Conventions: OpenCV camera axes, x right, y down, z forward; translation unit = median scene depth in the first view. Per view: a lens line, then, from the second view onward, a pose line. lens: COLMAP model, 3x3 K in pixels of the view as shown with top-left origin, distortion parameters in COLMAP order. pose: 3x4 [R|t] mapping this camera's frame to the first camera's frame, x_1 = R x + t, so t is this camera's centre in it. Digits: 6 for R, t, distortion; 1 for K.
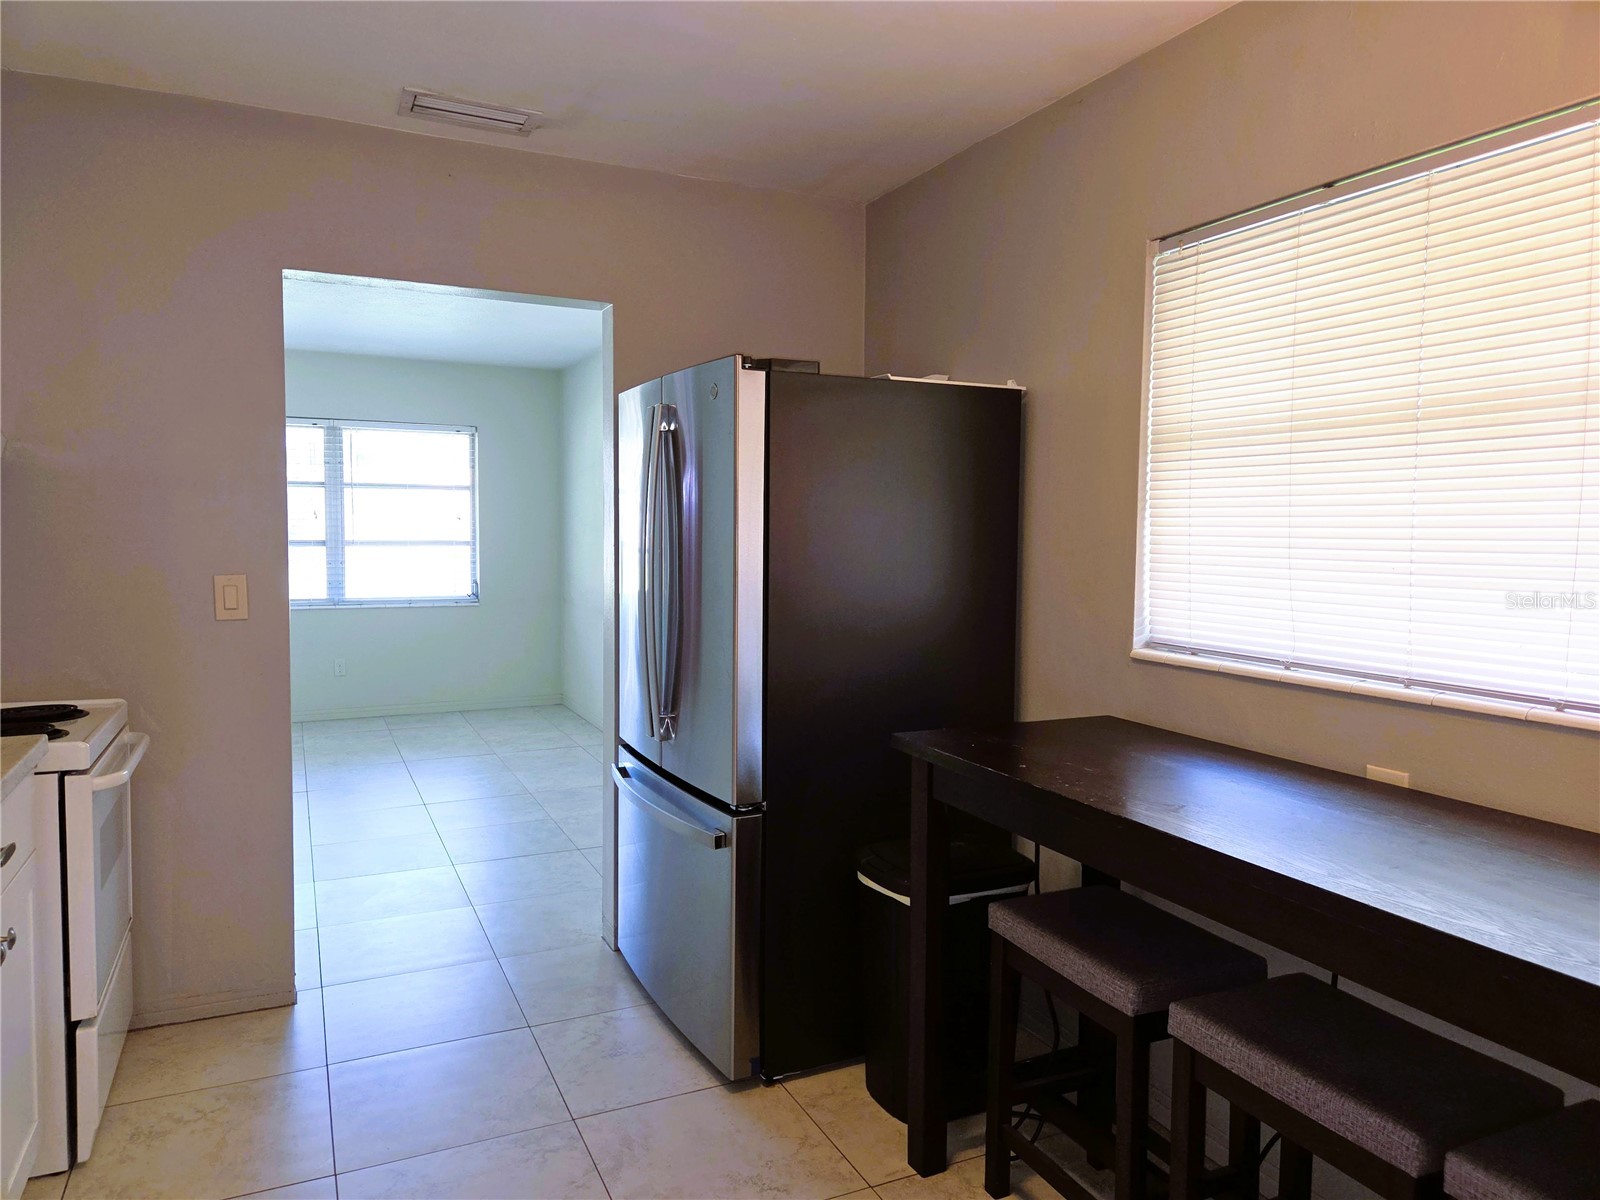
lens RADIAL K [[1070.6, 0, 799.3], [0, 1070.6, 588.7], [0, 0, 1]] dist [0.075238, -0.059428]
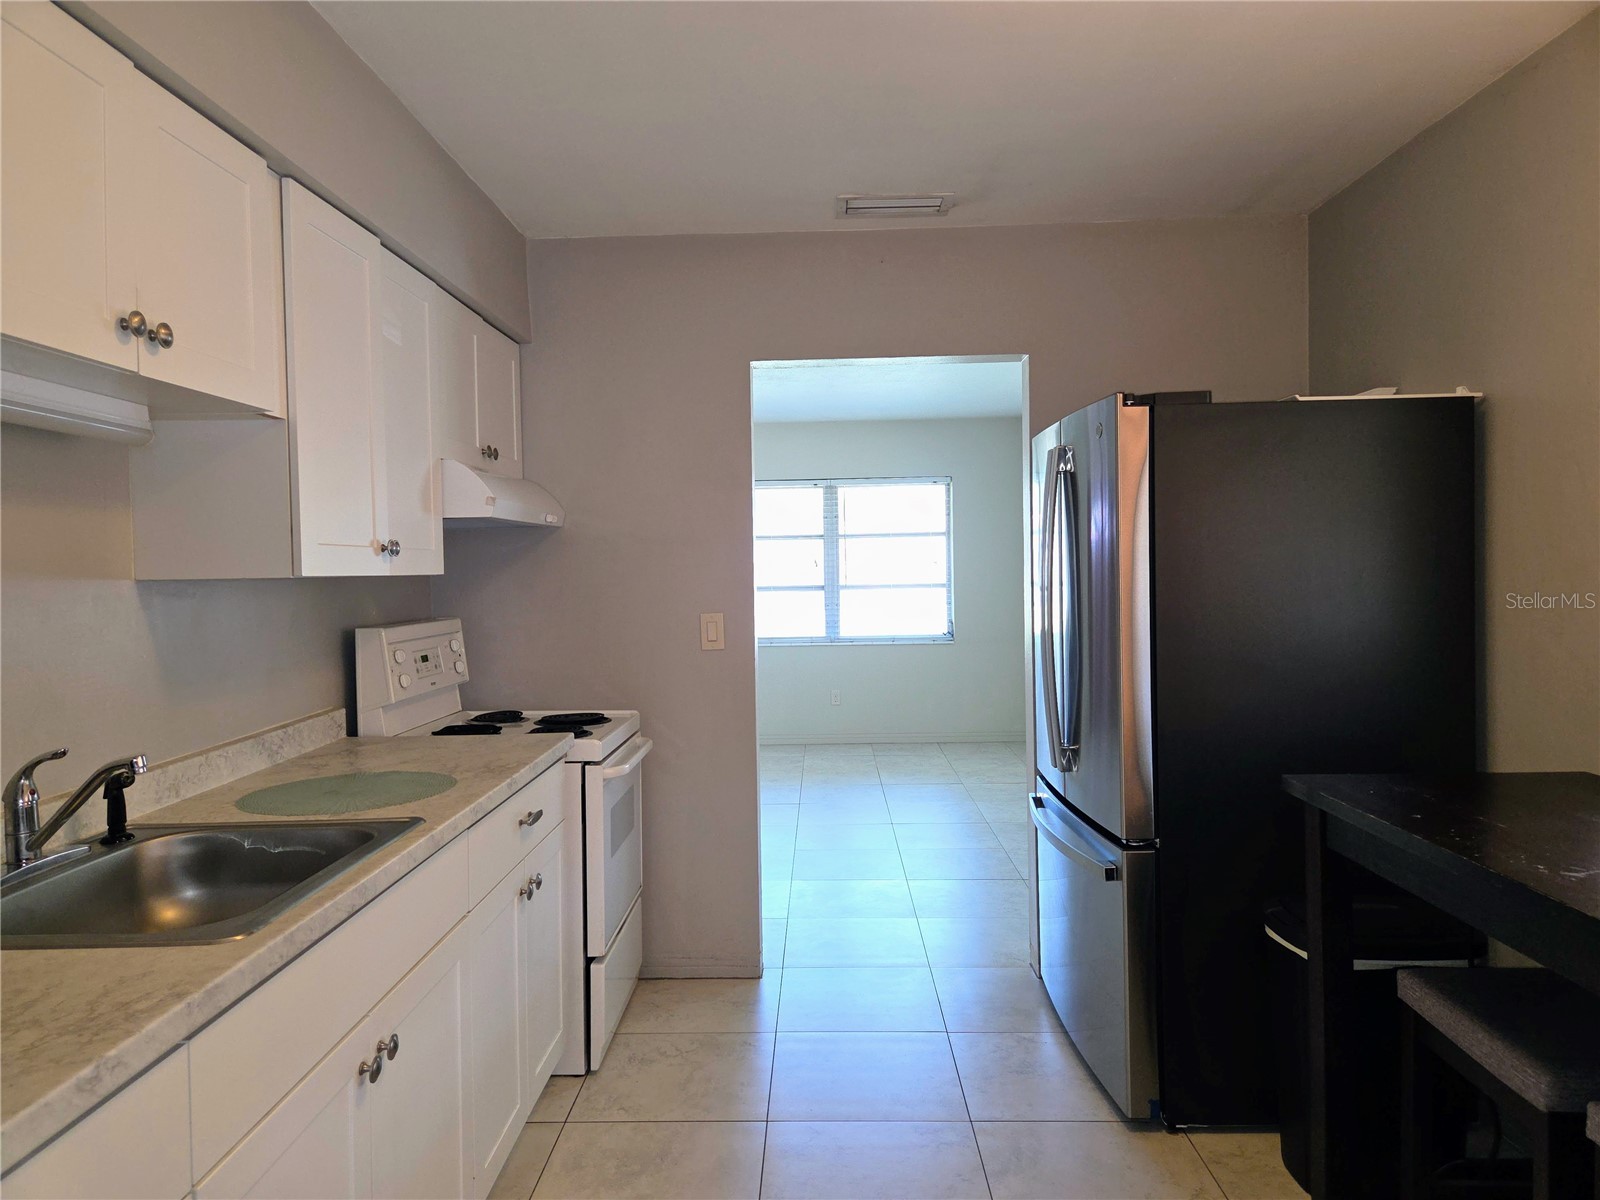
lens RADIAL K [[1070.6, 0, 808.0], [0, 1070.6, 588.7], [0, 0, 1]] dist [0.075238, -0.059428]
pose [[0.896340, -0.017624, -0.443018, 0.113078], [0.000298, 0.999233, -0.039147, 0.007170], [0.443368, 0.034957, 0.895658, -0.037240]]
